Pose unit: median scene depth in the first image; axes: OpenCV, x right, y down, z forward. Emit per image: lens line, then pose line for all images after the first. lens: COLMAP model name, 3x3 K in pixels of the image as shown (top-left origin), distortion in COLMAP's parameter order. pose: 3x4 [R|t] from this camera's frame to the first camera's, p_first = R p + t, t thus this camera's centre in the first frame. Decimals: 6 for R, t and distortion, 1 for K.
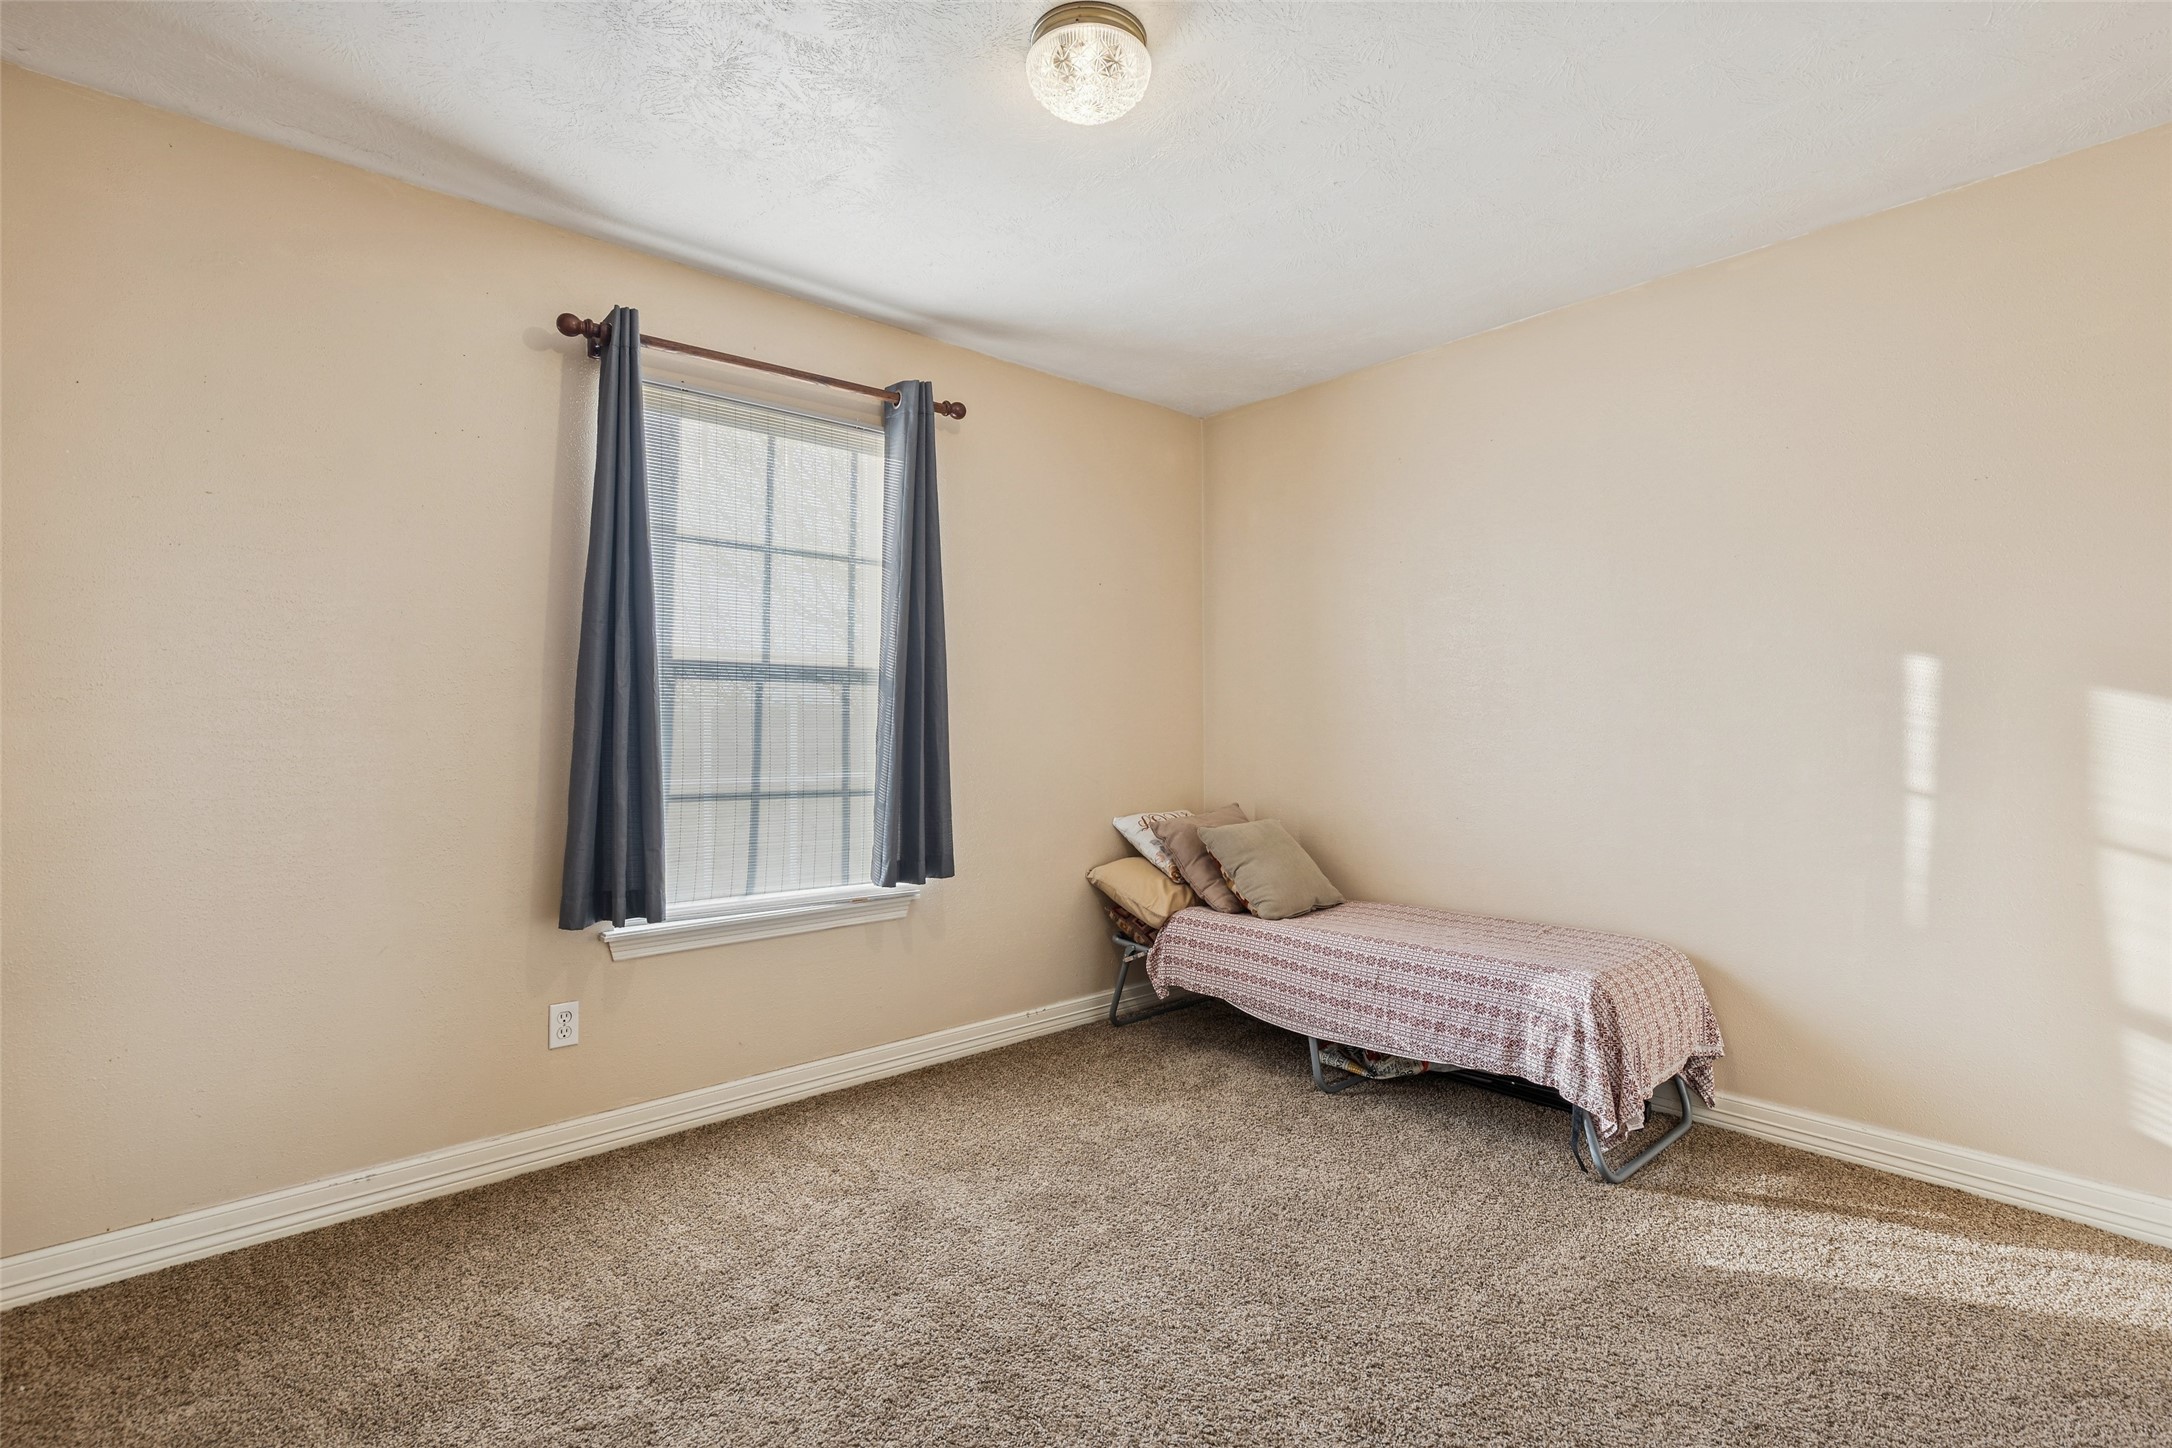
lens RADIAL K [[1014.5, 0, 1097.1], [0, 1014.5, 727.3], [0, 0, 1]] dist [-0.008615, 0.001456]
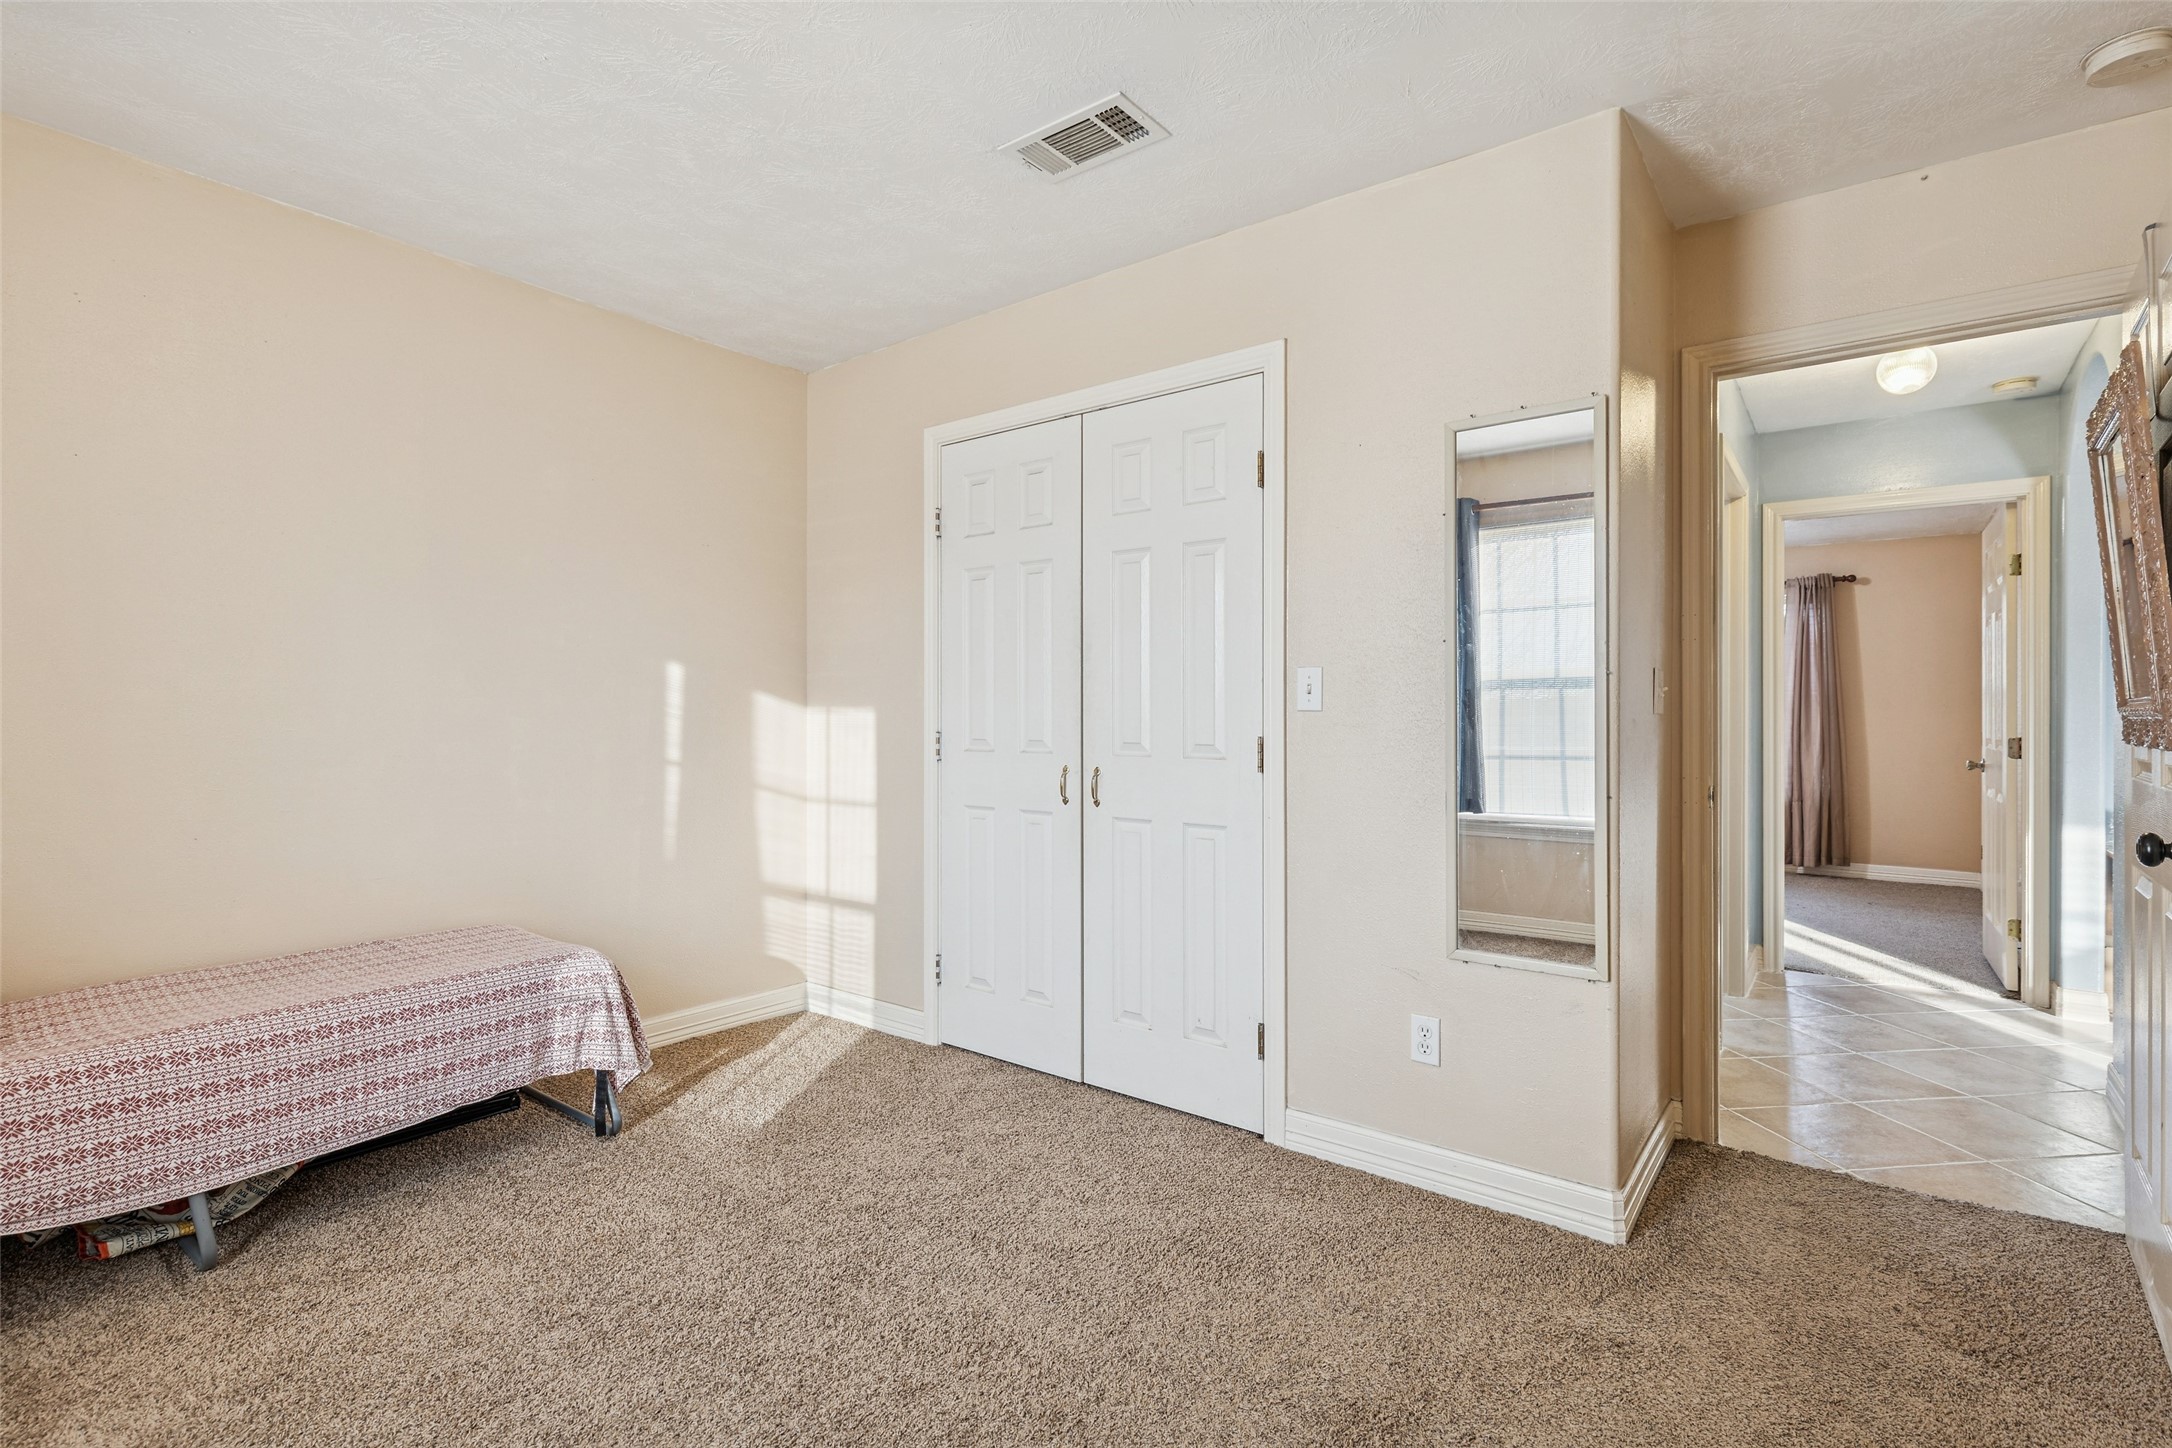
lens RADIAL K [[1014.5, 0, 1097.0], [0, 1014.5, 714.7], [0, 0, 1]] dist [-0.008615, 0.001456]
pose [[-0.179647, -0.003420, 0.983725, -0.644294], [-0.004388, 0.999987, 0.002675, -0.006634], [-0.983721, -0.003836, -0.179659, 0.673019]]
